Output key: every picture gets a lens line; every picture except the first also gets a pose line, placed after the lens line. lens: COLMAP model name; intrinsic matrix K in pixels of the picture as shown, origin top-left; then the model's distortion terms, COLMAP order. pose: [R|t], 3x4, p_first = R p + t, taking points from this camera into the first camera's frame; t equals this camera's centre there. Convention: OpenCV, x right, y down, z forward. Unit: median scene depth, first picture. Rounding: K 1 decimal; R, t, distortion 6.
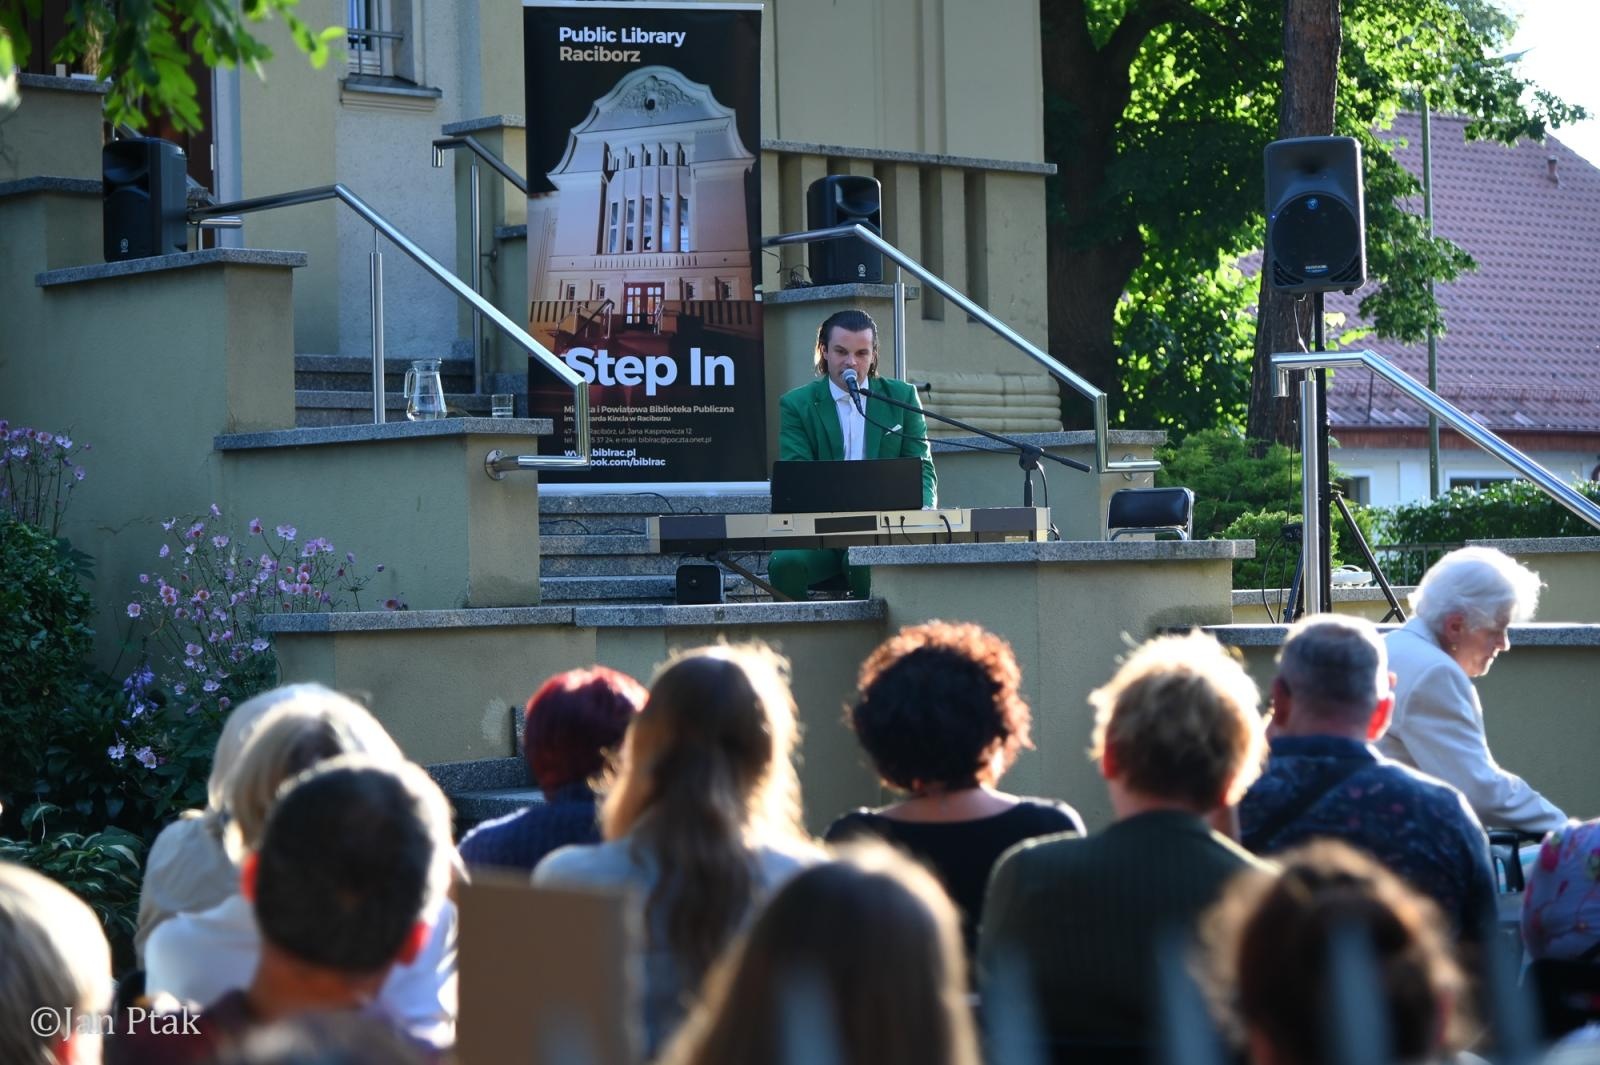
lens RADIAL K [[3739.7, 0, 800.0], [0, 3739.7, 532.5], [0, 0, 1]] dist [0.014142, 0.331234]
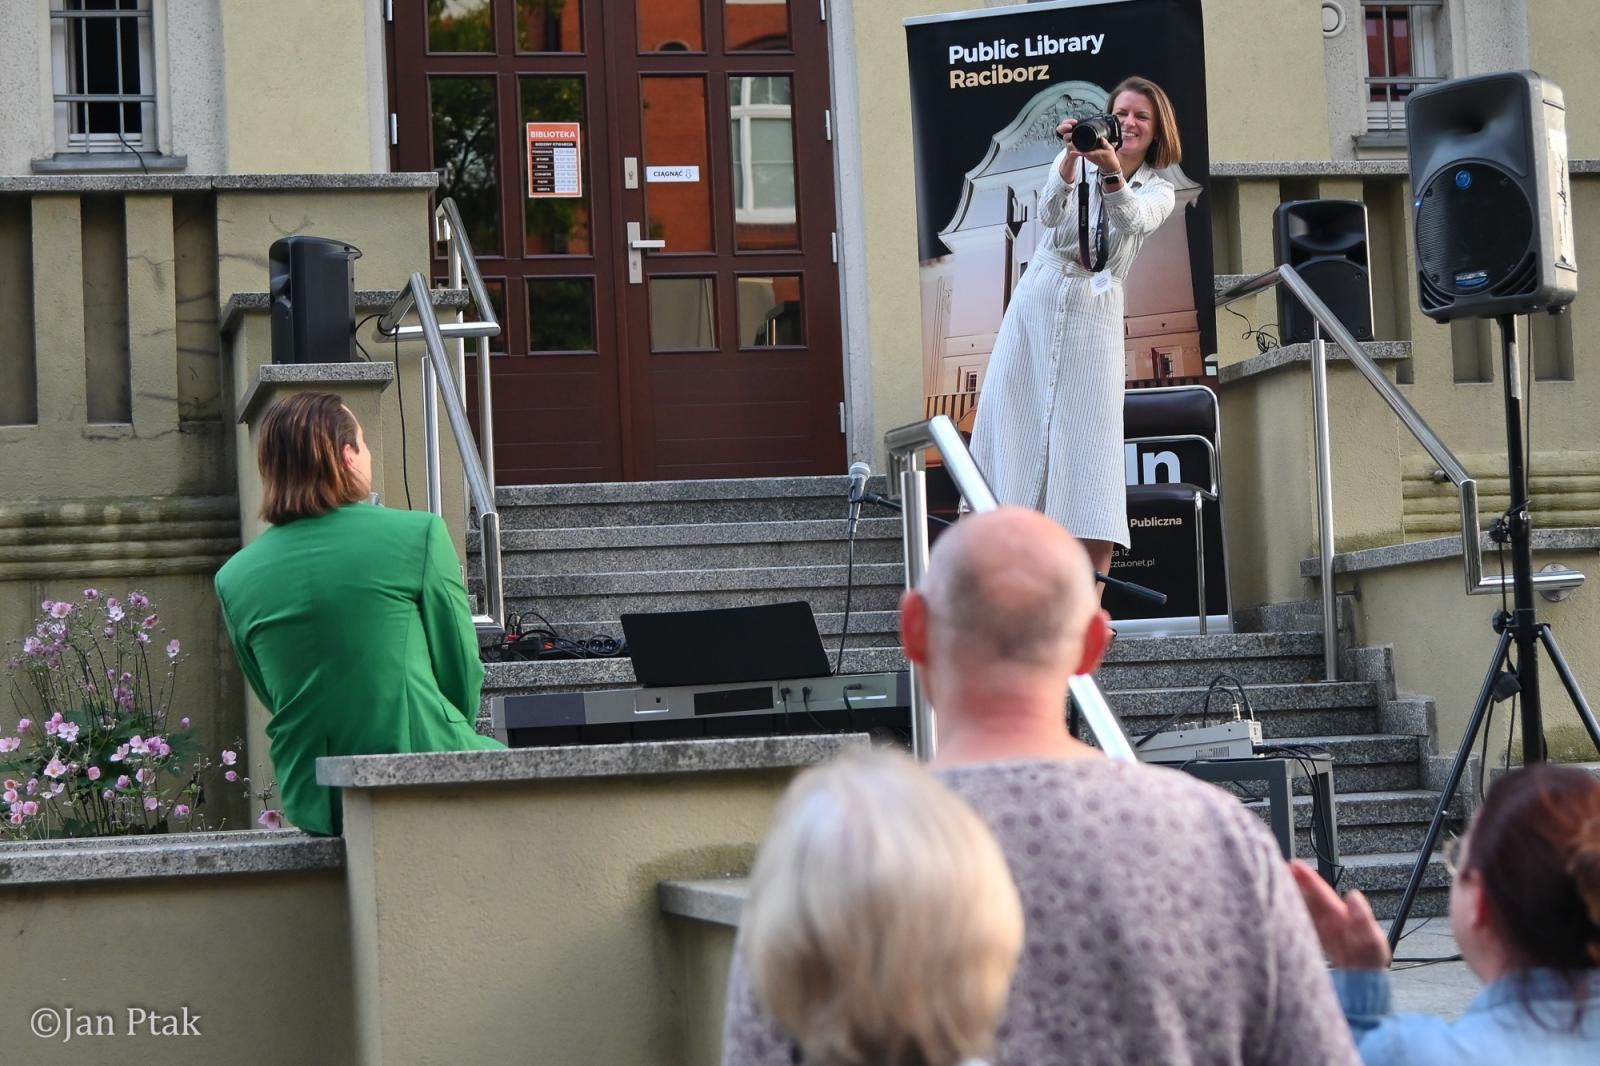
lens RADIAL K [[3574.2, 0, 827.2], [0, 3574.2, 537.5], [0, 0, 1]] dist [-0.048911, 0.164416]
pose [[0.866307, -0.047890, -0.497212, 0.280456], [0.034788, 0.998761, -0.035587, -0.006374], [0.498300, 0.013532, 0.866899, 0.338558]]
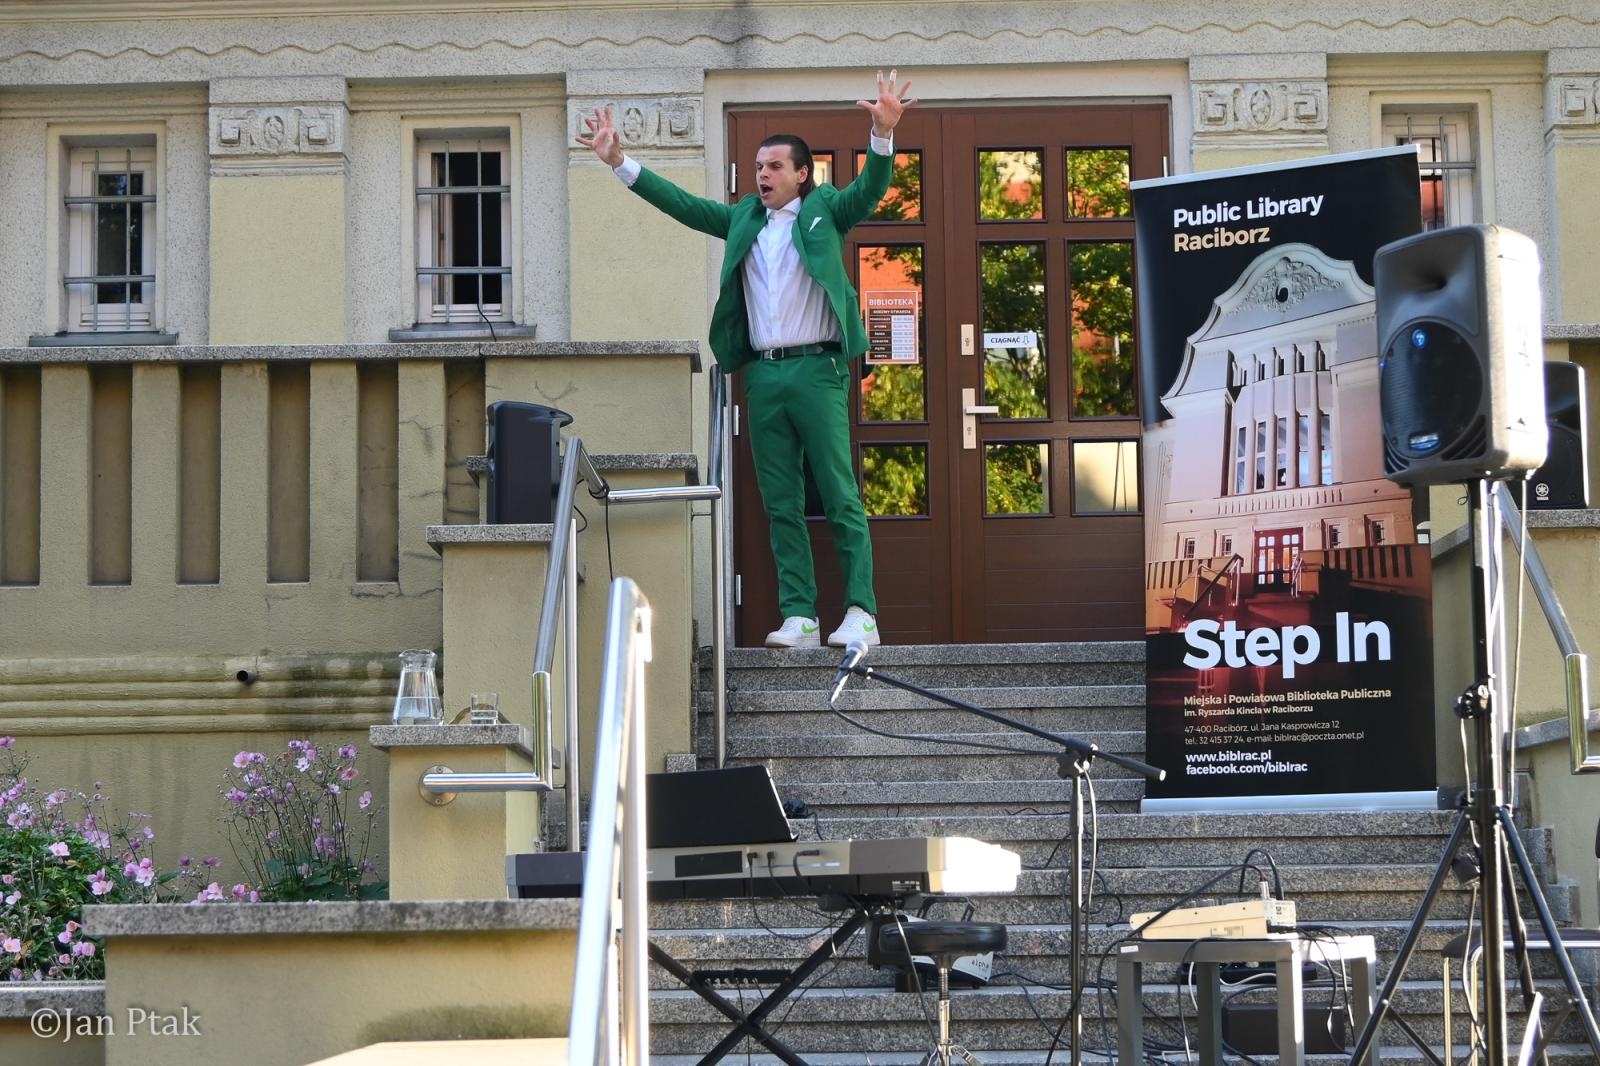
lens RADIAL K [[3511.0, 0, 800.0], [0, 3511.0, 533.0], [0, 0, 1]] dist [-0.058409, 0.352604]
pose [[0.734751, -0.066420, -0.675078, 0.365584], [0.008869, 0.996050, -0.088347, -0.004352], [0.678279, 0.058925, 0.732438, 0.415954]]
